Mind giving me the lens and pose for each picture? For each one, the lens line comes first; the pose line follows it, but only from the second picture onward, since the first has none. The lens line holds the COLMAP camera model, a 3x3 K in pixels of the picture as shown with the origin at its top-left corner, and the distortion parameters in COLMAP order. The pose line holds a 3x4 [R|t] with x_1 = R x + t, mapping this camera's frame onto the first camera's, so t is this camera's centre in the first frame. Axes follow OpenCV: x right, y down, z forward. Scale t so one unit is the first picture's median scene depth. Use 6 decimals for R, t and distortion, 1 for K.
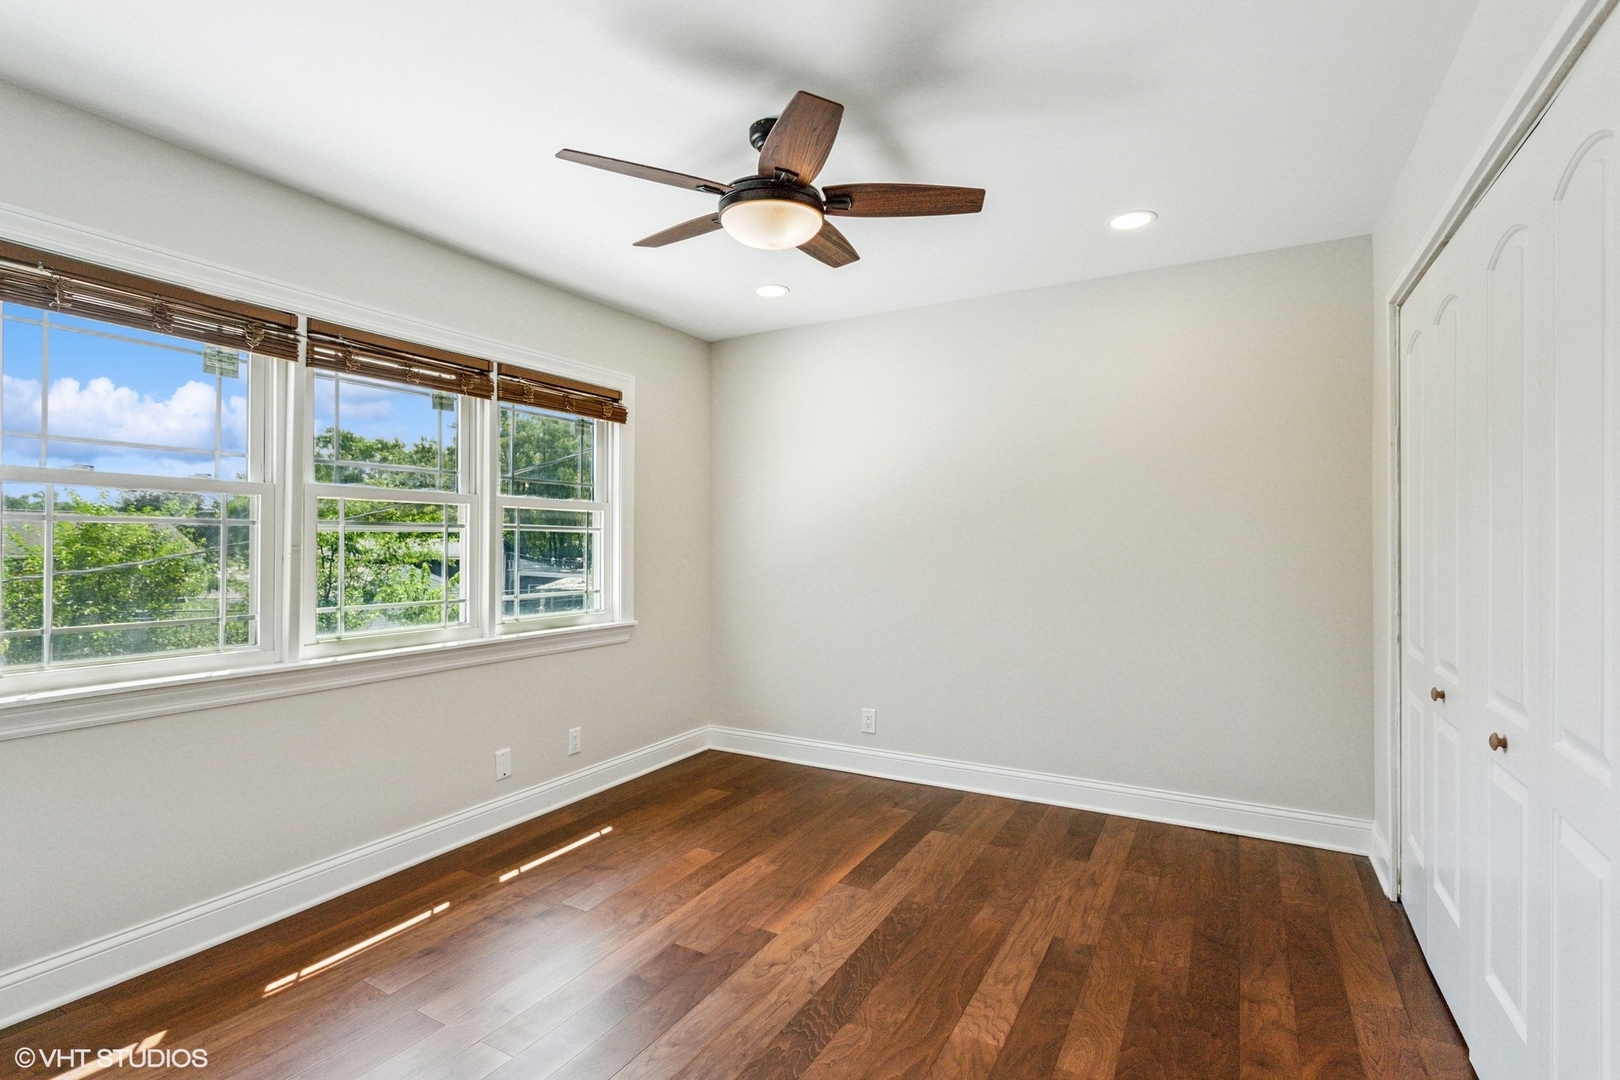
lens RADIAL K [[786.7, 0, 807.0], [0, 786.7, 538.1], [0, 0, 1]] dist [0.005072, 0.000859]
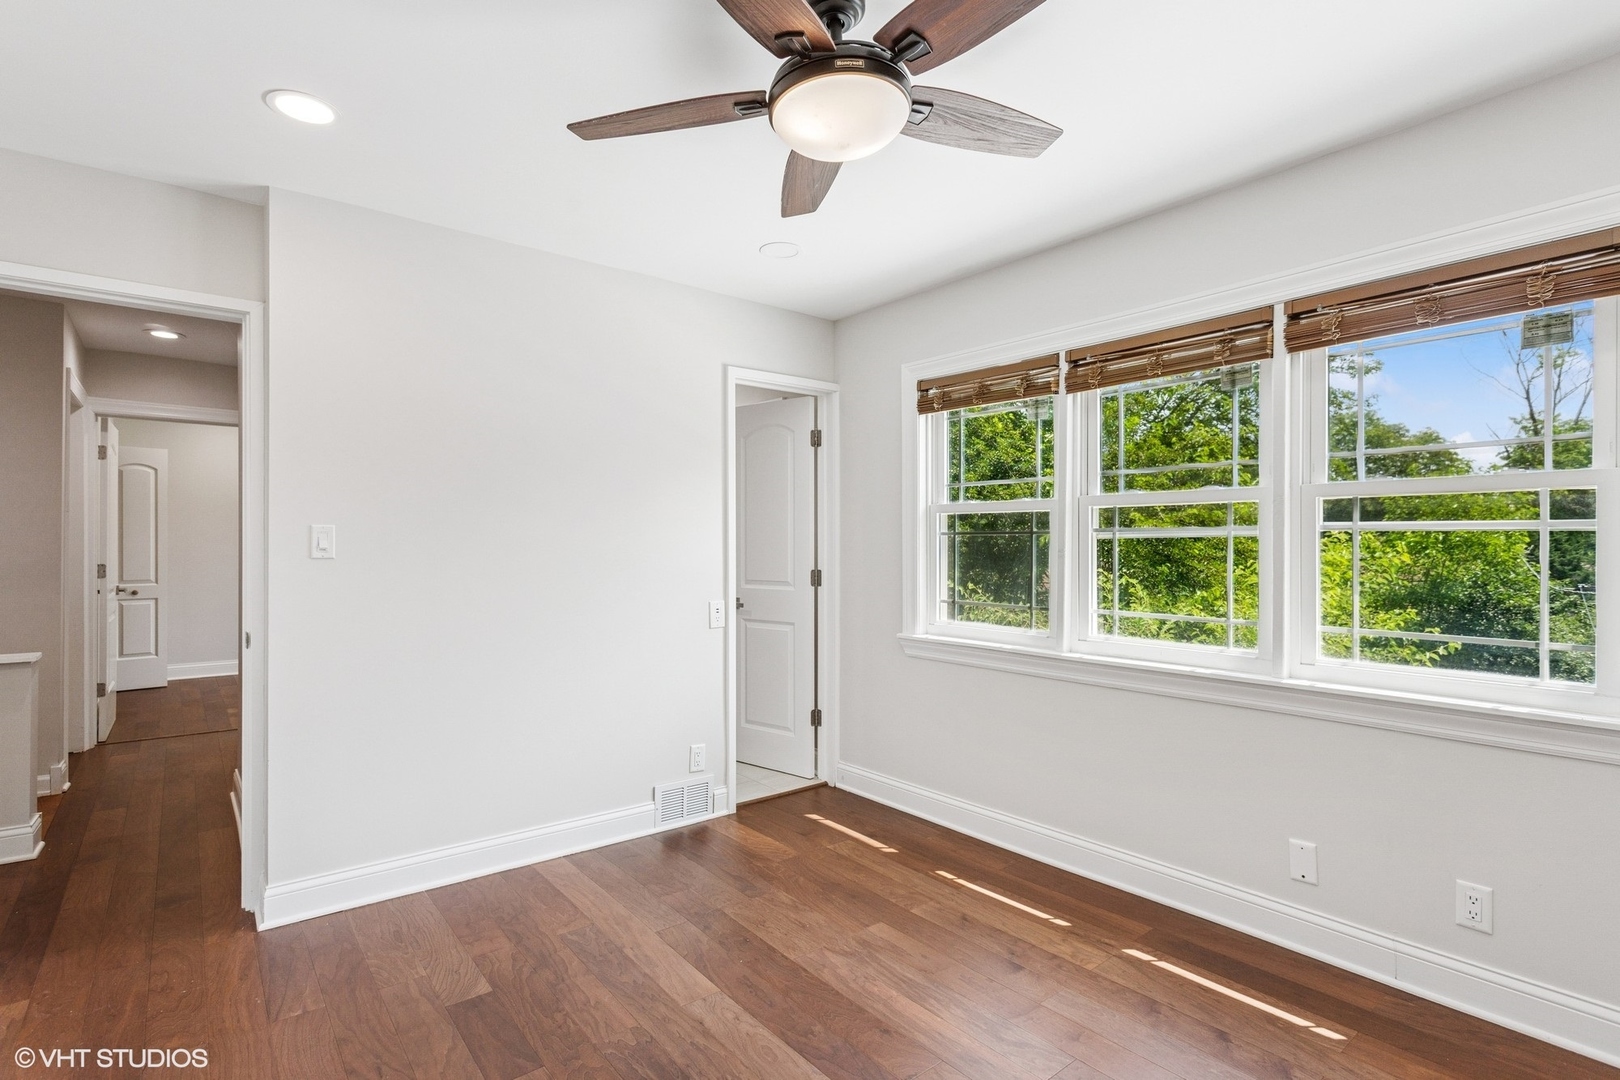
lens RADIAL K [[786.7, 0, 802.2], [0, 786.7, 539.5], [0, 0, 1]] dist [0.005072, 0.000859]
pose [[-0.375076, -0.012484, -0.926910, 0.580291], [-0.002466, 0.999919, -0.012470, 0.007263], [0.926991, -0.002391, -0.375076, 1.093832]]
